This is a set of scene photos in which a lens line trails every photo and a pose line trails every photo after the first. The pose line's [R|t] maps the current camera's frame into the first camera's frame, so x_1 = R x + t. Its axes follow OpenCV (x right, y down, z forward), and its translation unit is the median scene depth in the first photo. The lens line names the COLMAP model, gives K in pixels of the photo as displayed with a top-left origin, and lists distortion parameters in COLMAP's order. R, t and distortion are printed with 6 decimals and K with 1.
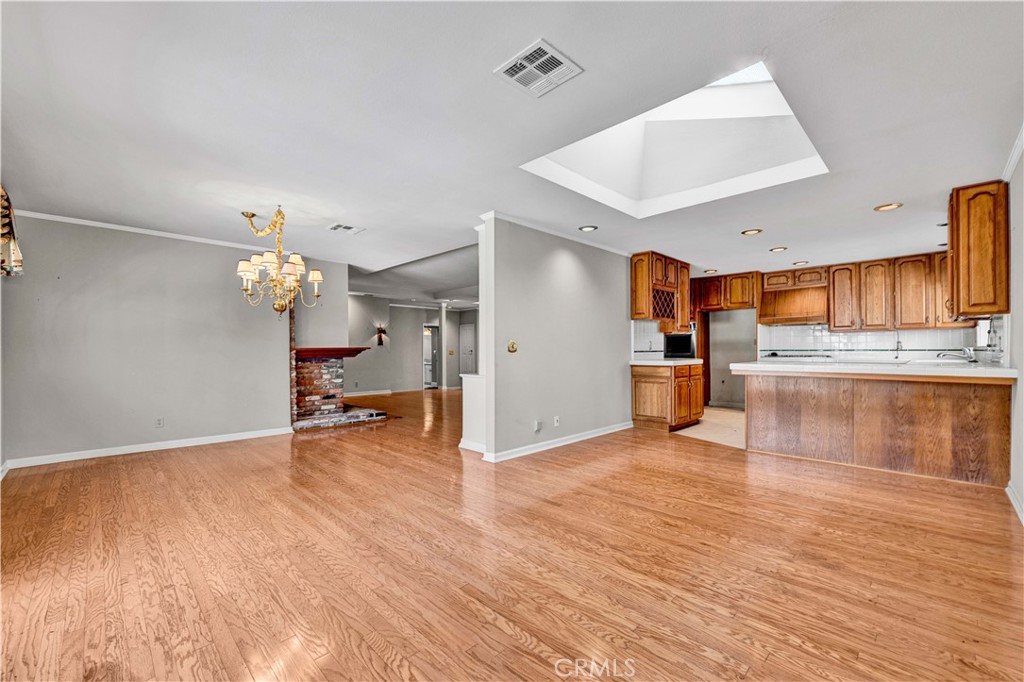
lens RADIAL K [[409.8, 0, 516.0], [0, 409.8, 349.4], [0, 0, 1]] dist [-0.001482, -0.000156]
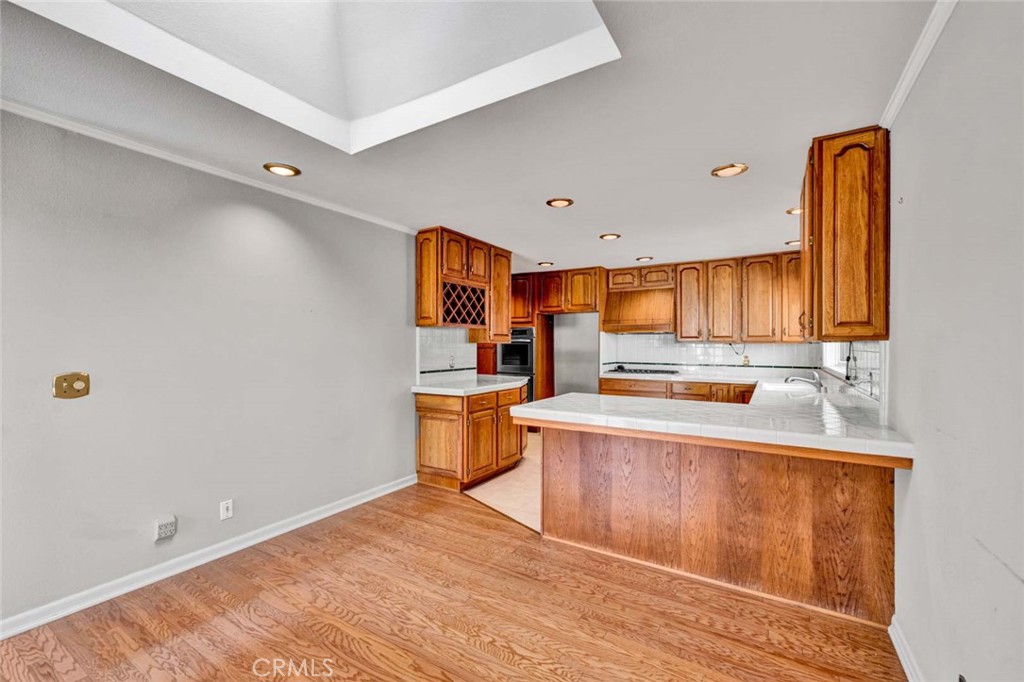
lens RADIAL K [[414.4, 0, 512.0], [0, 414.4, 341.0], [0, 0, 1]] dist [0.002131, 0.000488]
pose [[0.973605, 0.008391, 0.228085, 0.279594], [-0.006752, 0.999945, -0.007965, -0.043034], [-0.228139, 0.006214, 0.973609, 0.287260]]
